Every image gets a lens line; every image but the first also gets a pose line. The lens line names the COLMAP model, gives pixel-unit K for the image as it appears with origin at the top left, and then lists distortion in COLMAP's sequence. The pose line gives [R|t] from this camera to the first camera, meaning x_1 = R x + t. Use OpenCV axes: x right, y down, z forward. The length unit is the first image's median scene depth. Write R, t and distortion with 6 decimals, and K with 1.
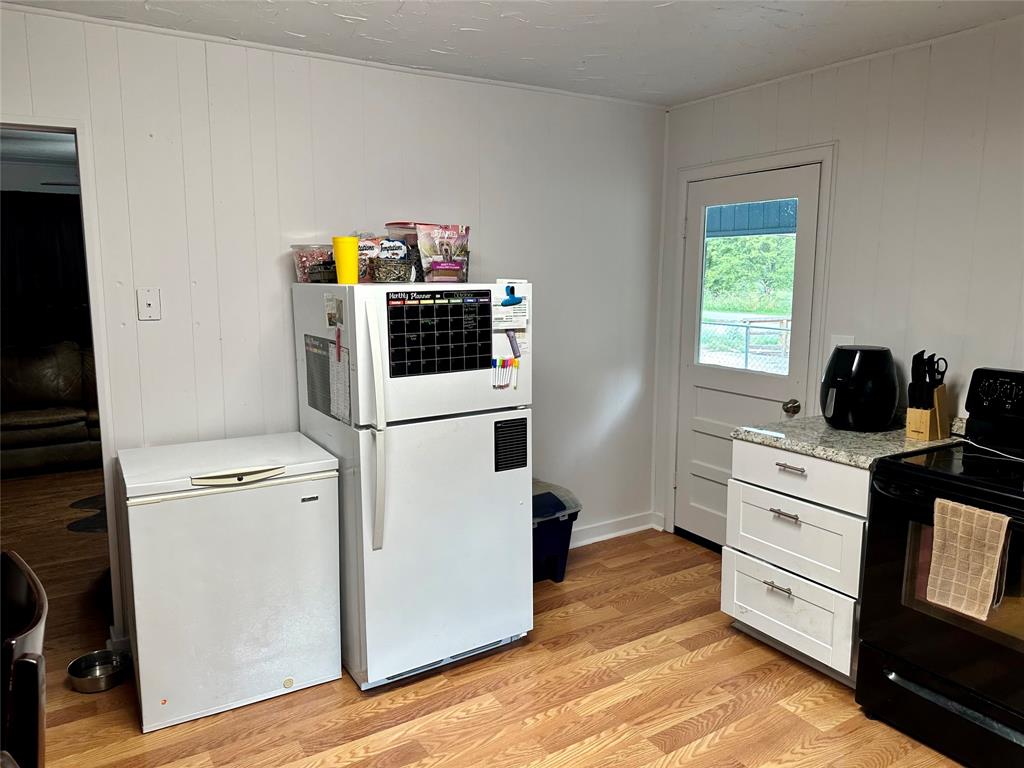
lens RADIAL K [[723.4, 0, 512.7], [0, 723.4, 383.6], [0, 0, 1]] dist [0.040997, -0.055486]
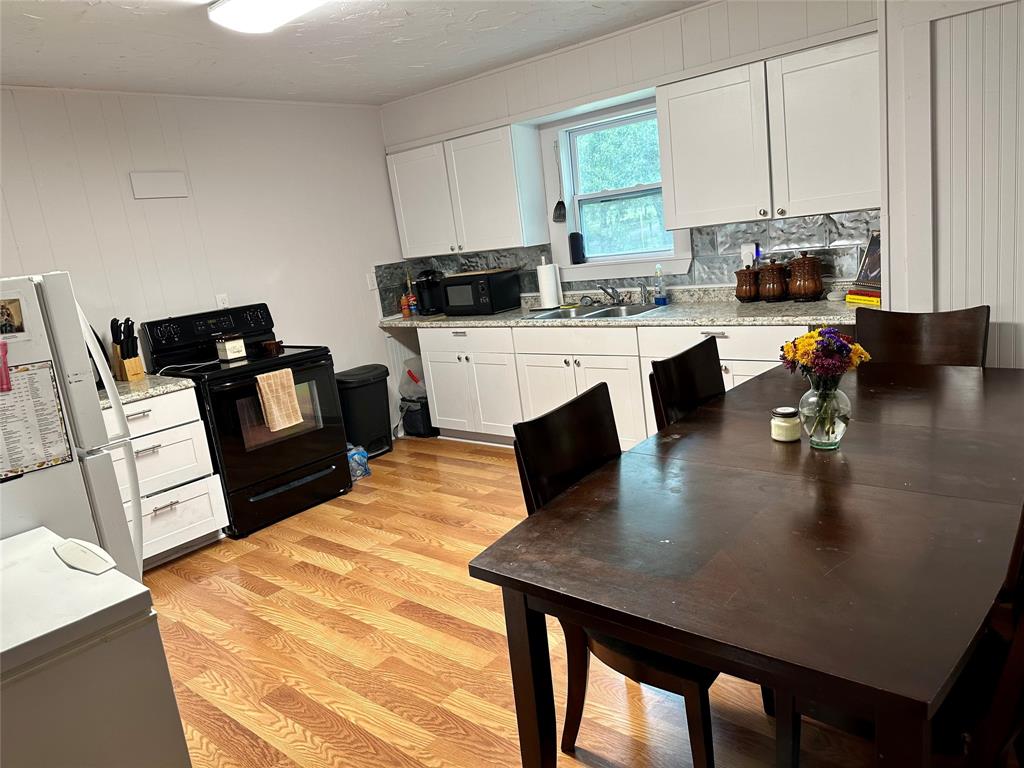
lens RADIAL K [[723.4, 0, 512.4], [0, 723.4, 382.6], [0, 0, 1]] dist [0.040997, -0.055486]
pose [[-0.301449, -0.164317, 0.939217, -1.064314], [0.256337, 0.934807, 0.245819, -0.084944], [-0.918379, 0.314858, -0.239676, 0.730903]]
